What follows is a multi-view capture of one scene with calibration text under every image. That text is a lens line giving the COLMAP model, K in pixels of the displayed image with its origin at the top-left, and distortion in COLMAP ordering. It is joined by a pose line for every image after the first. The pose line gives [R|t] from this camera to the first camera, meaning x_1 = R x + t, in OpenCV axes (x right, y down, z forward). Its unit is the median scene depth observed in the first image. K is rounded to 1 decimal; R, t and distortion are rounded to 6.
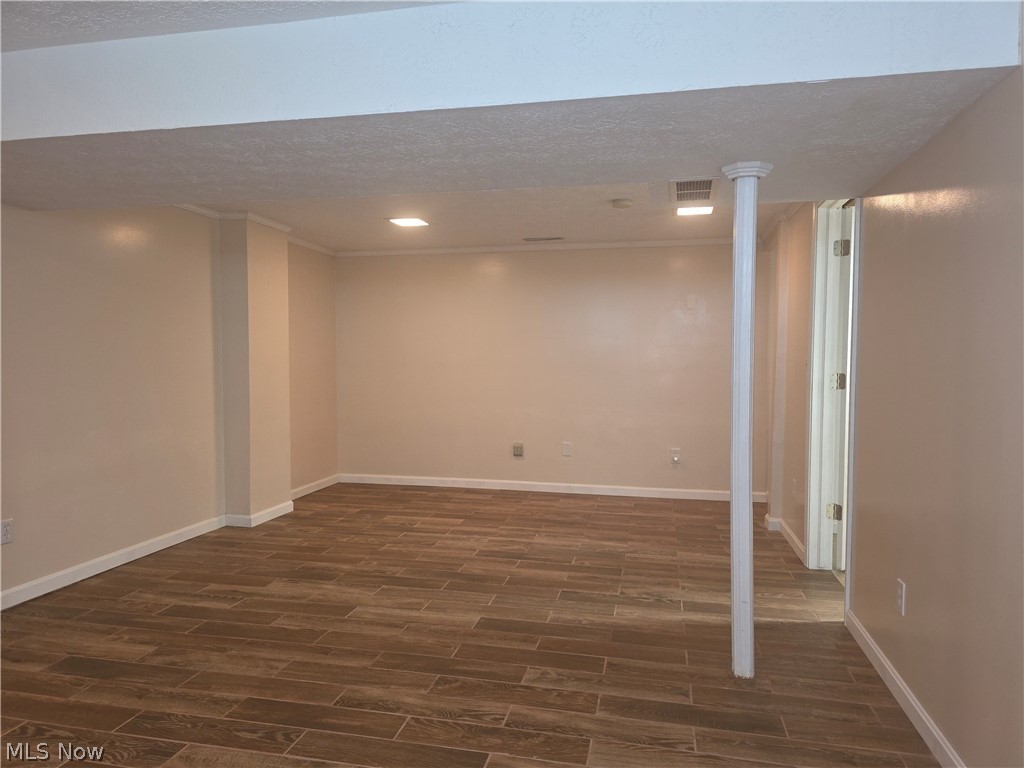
lens RADIAL K [[689.8, 0, 518.8], [0, 689.8, 381.5], [0, 0, 1]] dist [0.056490, -0.051543]
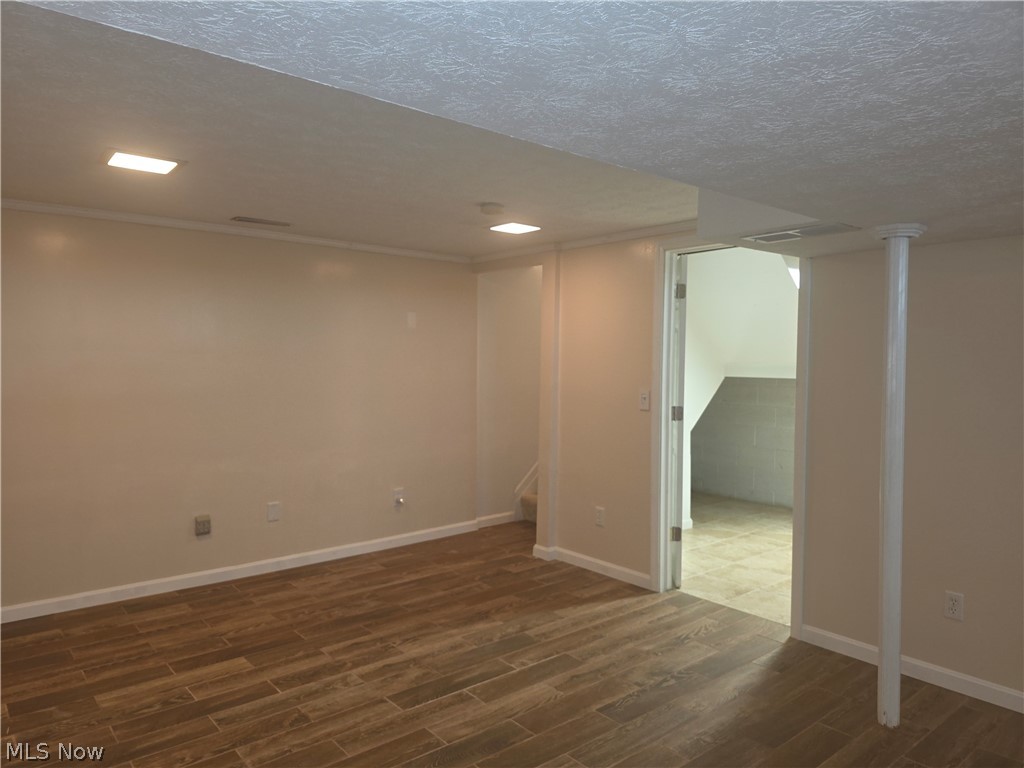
lens RADIAL K [[689.8, 0, 517.4], [0, 689.8, 380.8], [0, 0, 1]] dist [0.056490, -0.051543]
pose [[0.619762, -0.027358, 0.784313, -0.515417], [0.022246, 0.999603, 0.017289, -0.071754], [-0.784474, 0.006732, 0.620125, 0.503615]]
